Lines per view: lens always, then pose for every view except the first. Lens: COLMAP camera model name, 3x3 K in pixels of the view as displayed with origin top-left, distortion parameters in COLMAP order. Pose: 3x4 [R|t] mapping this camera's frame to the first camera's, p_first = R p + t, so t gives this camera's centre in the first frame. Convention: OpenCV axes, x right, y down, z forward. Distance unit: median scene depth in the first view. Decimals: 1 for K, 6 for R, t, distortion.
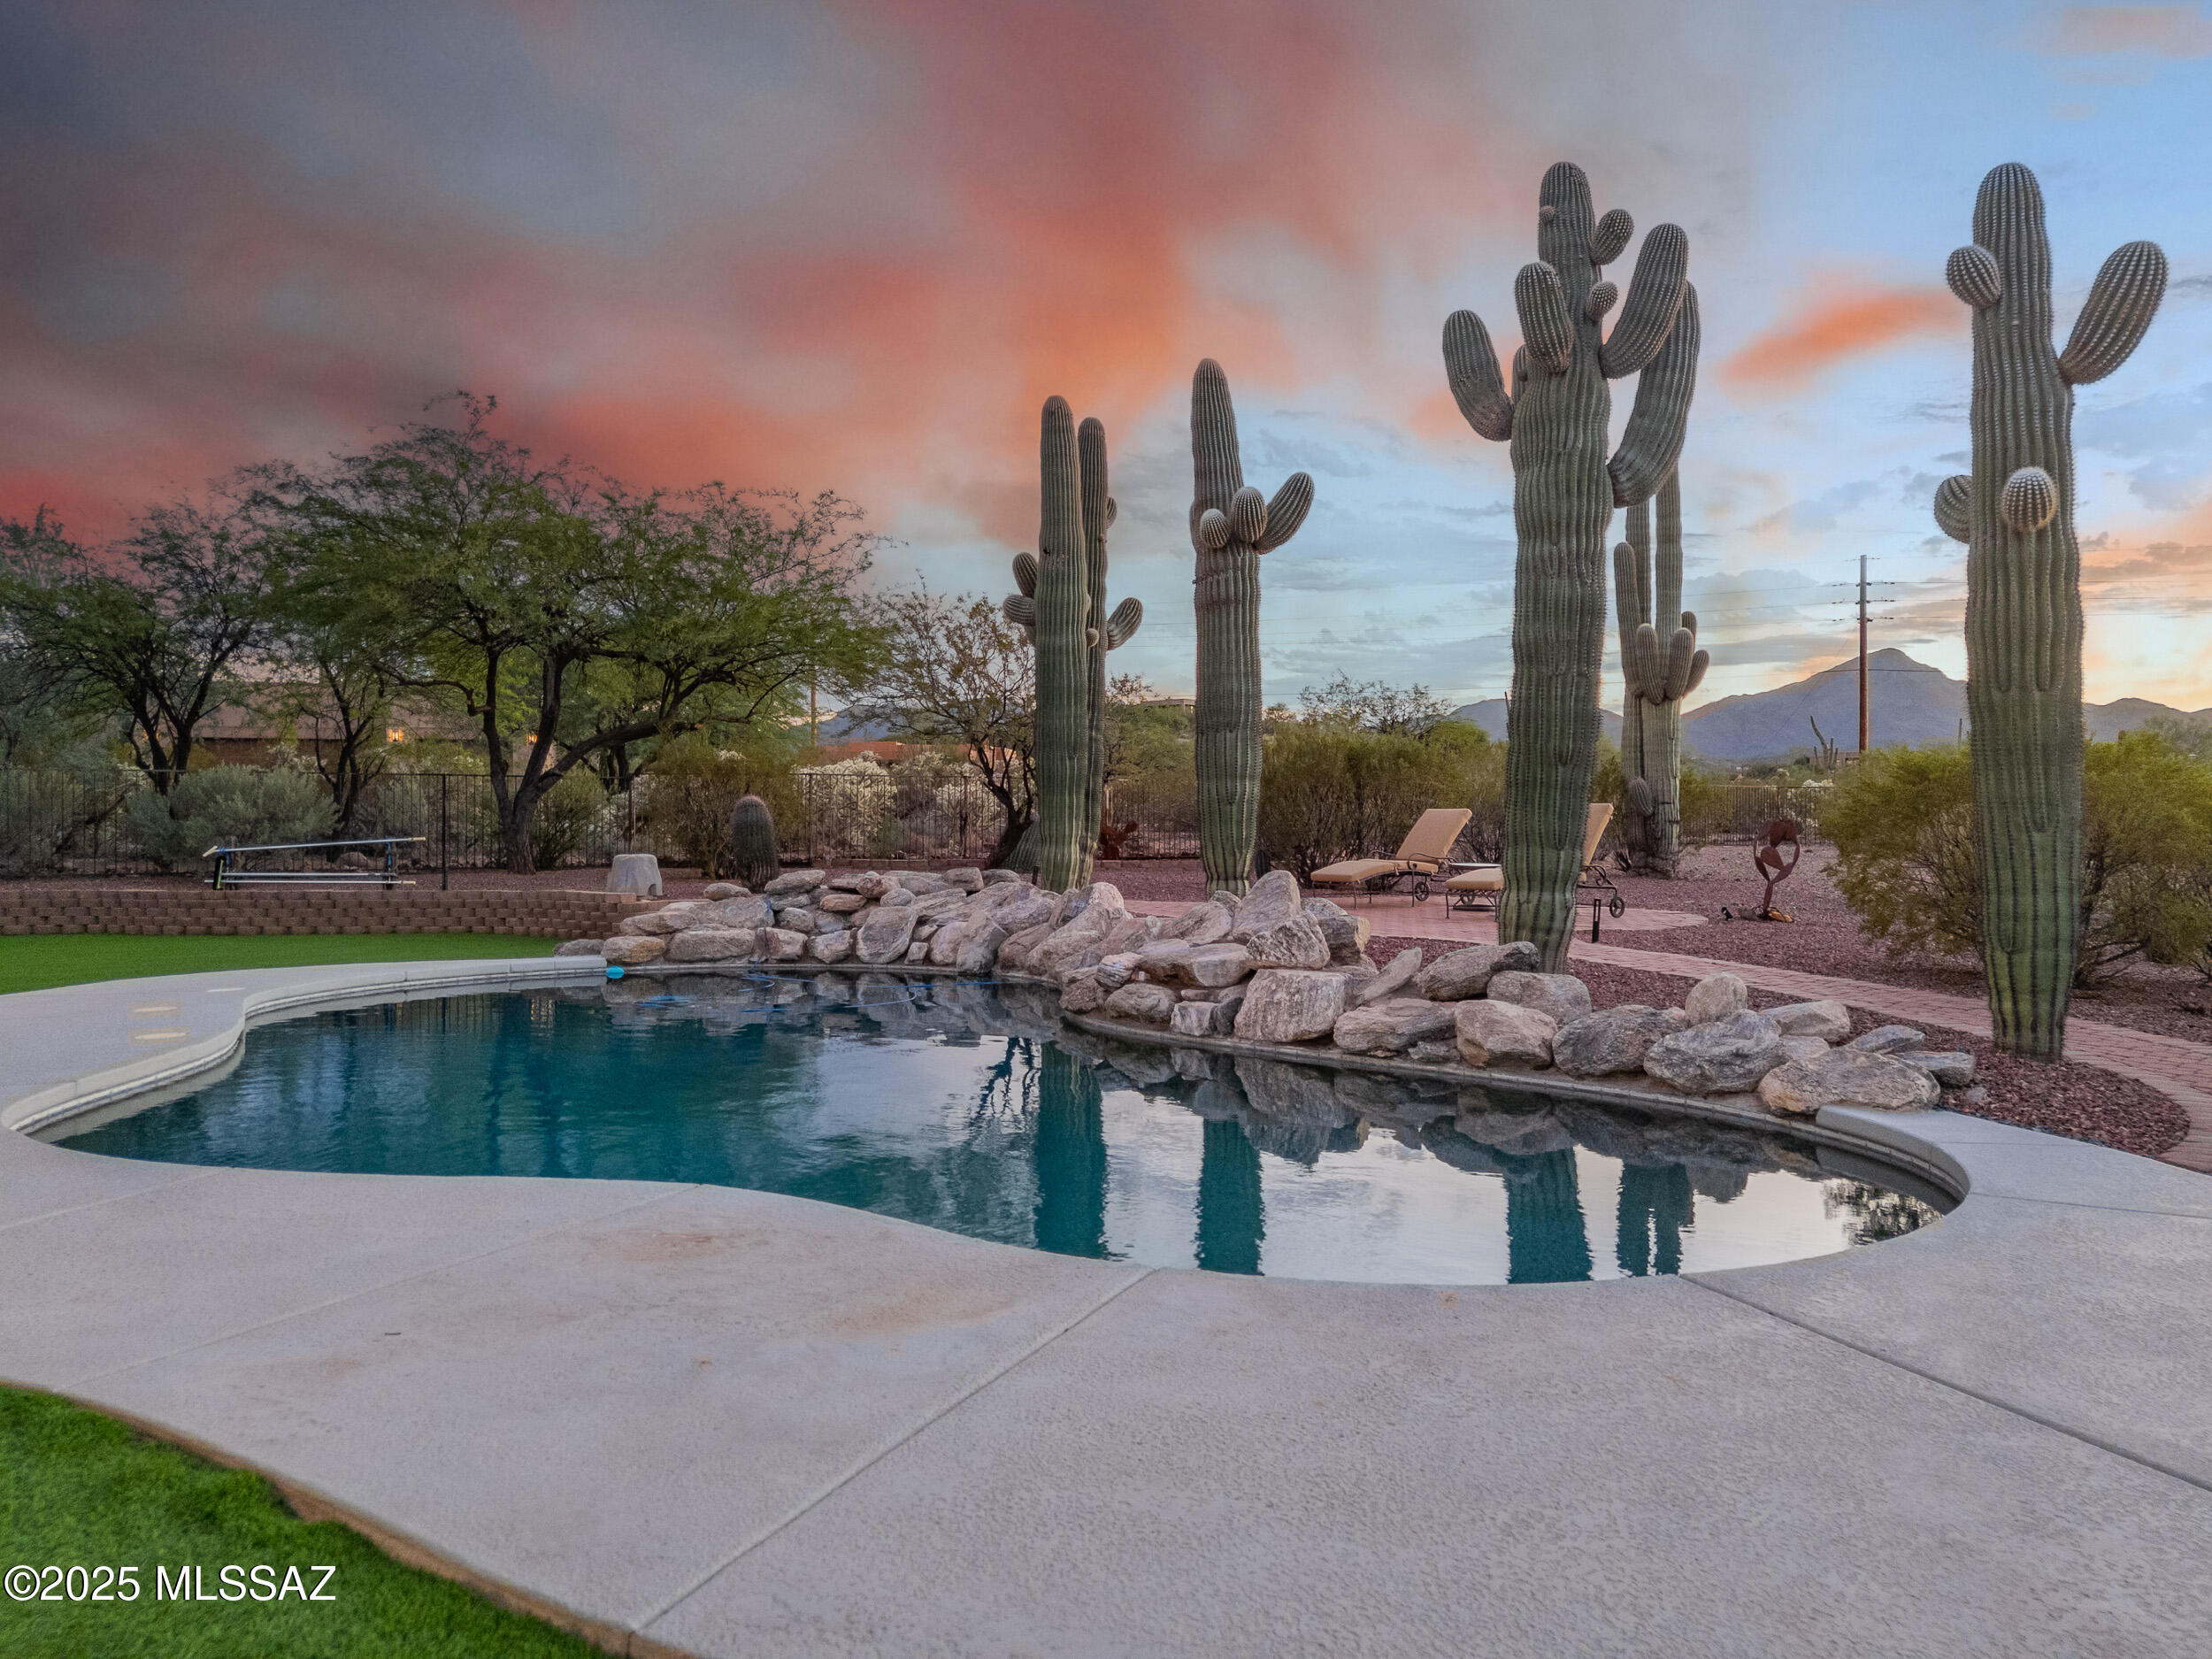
lens RADIAL K [[1590.7, 0, 1105.8], [0, 1590.7, 837.6], [0, 0, 1]] dist [0.012333, -0.013827]
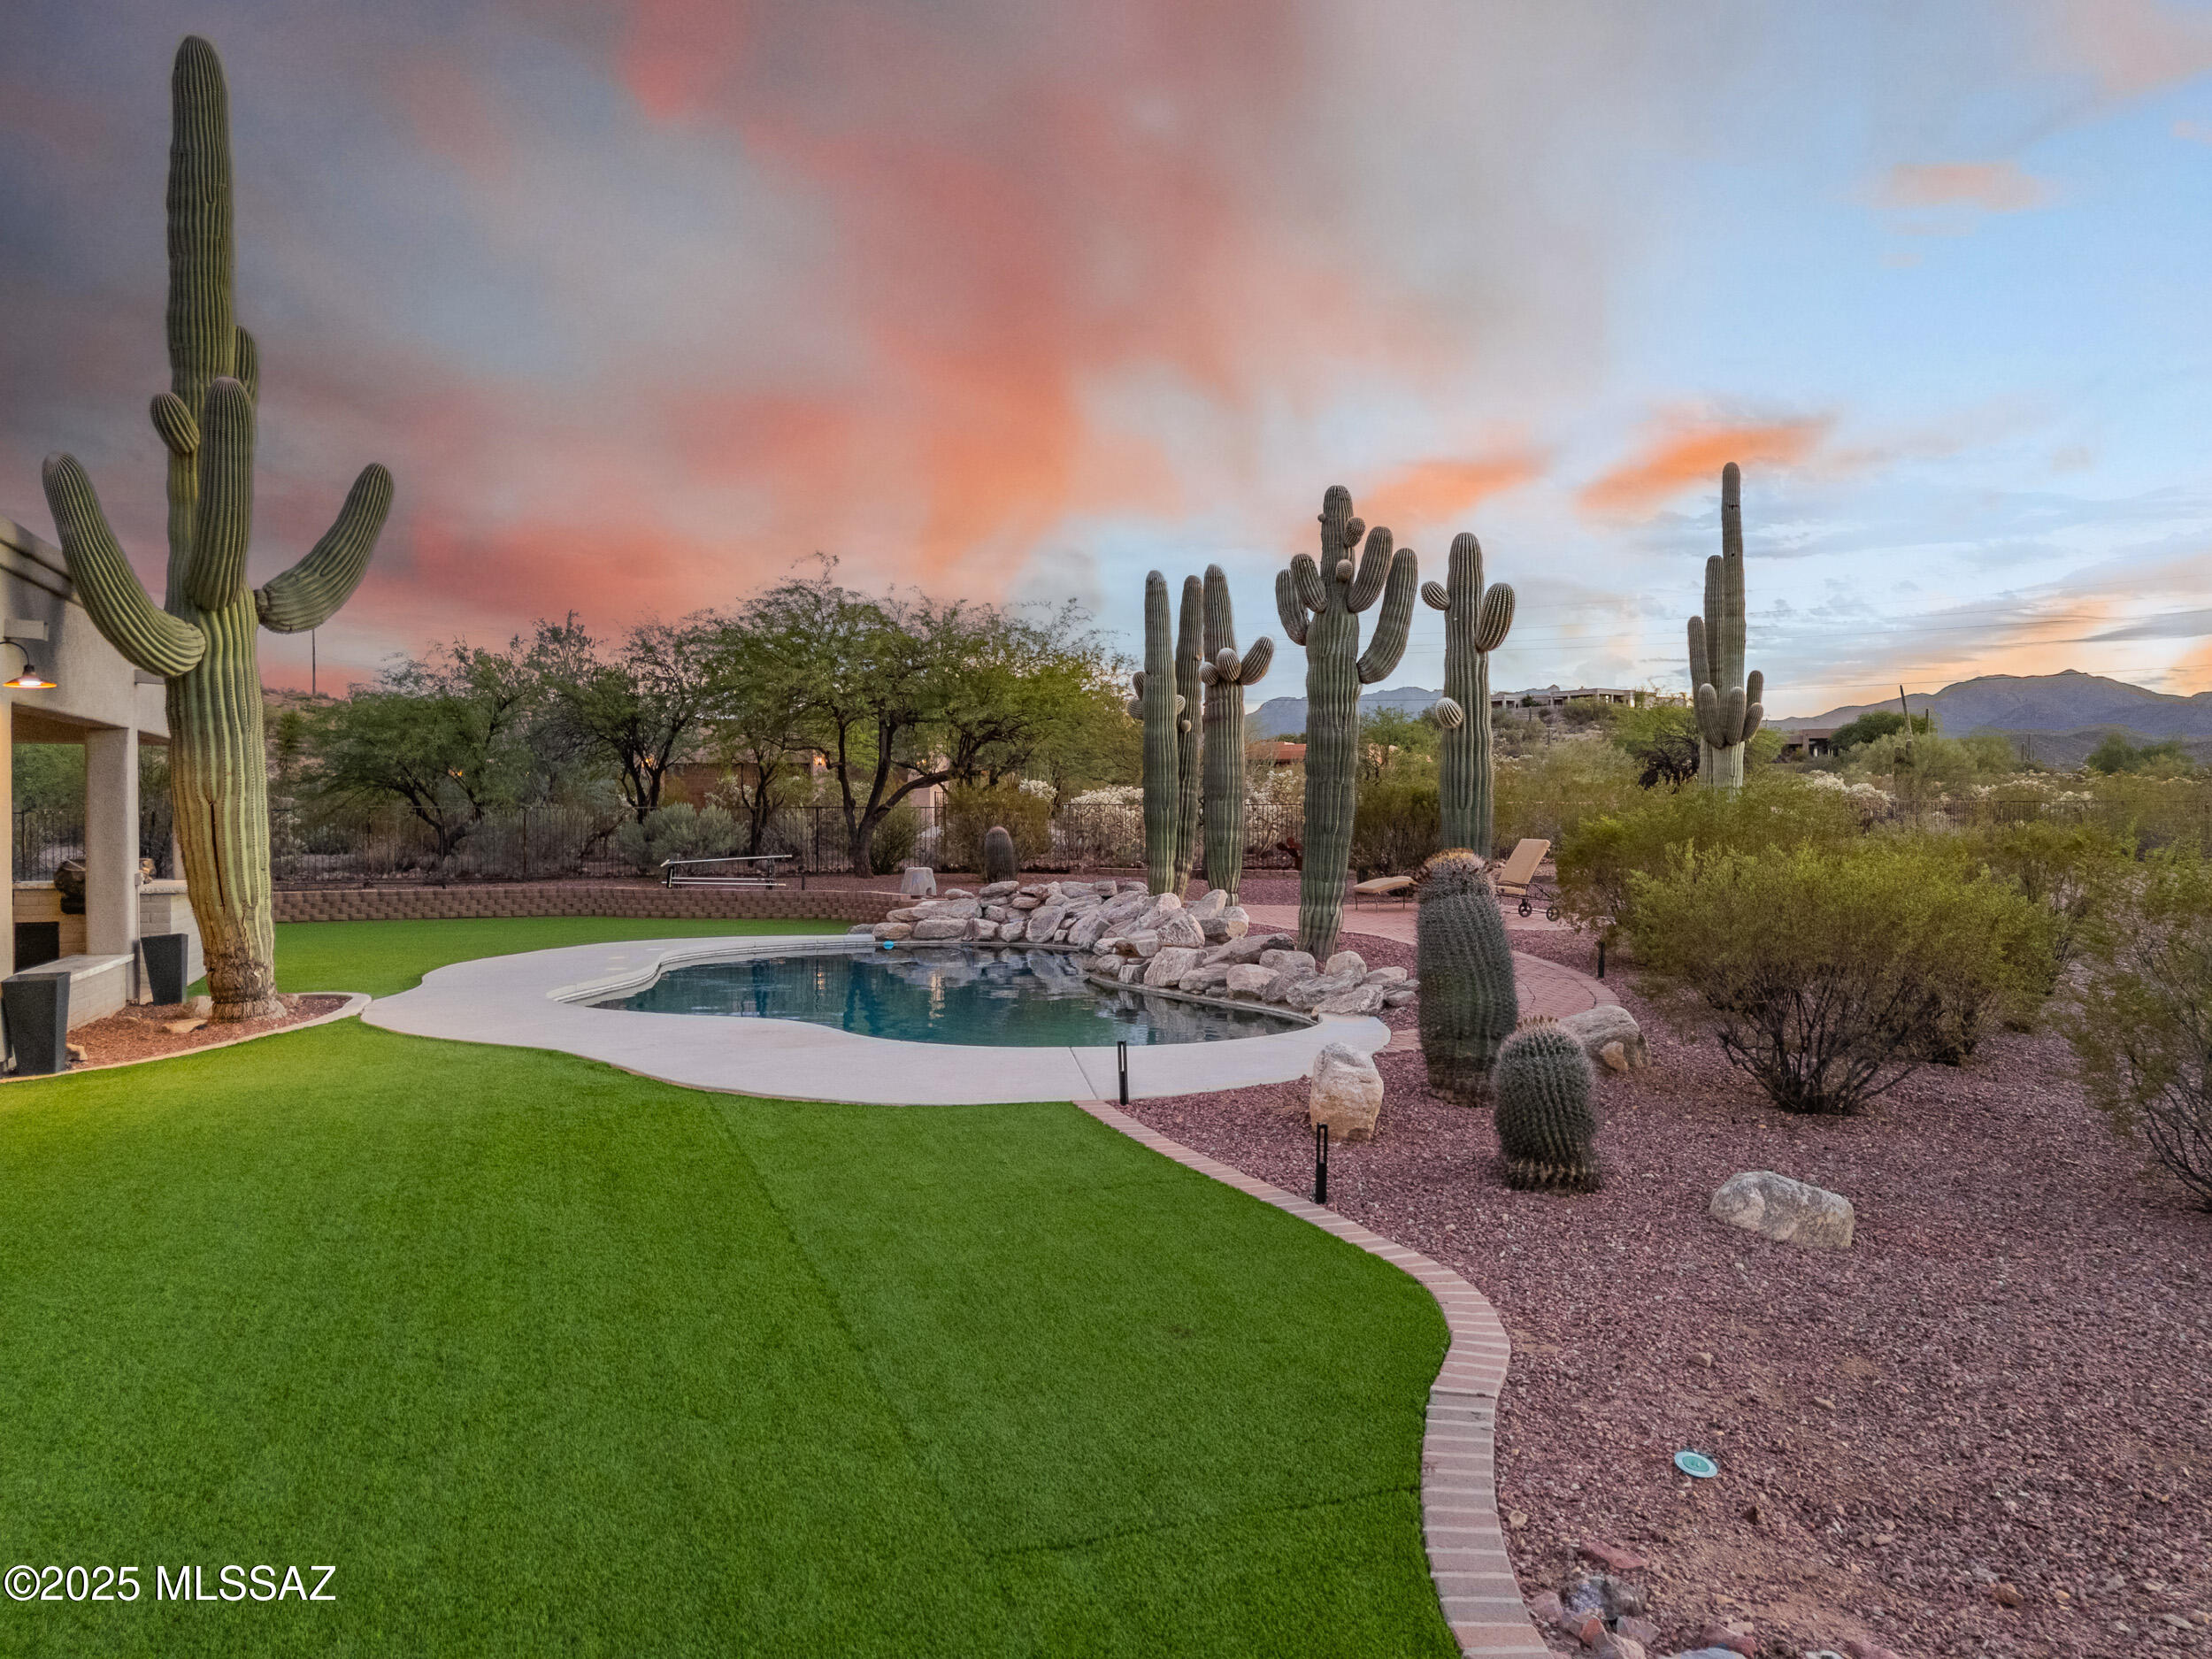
lens RADIAL K [[1590.7, 0, 1109.2], [0, 1590.7, 830.2], [0, 0, 1]] dist [0.012333, -0.013827]
pose [[0.964977, -0.000978, -0.262333, 0.312914], [0.001767, 0.999995, 0.002769, -0.032847], [0.262329, -0.003136, 0.964973, -0.454605]]
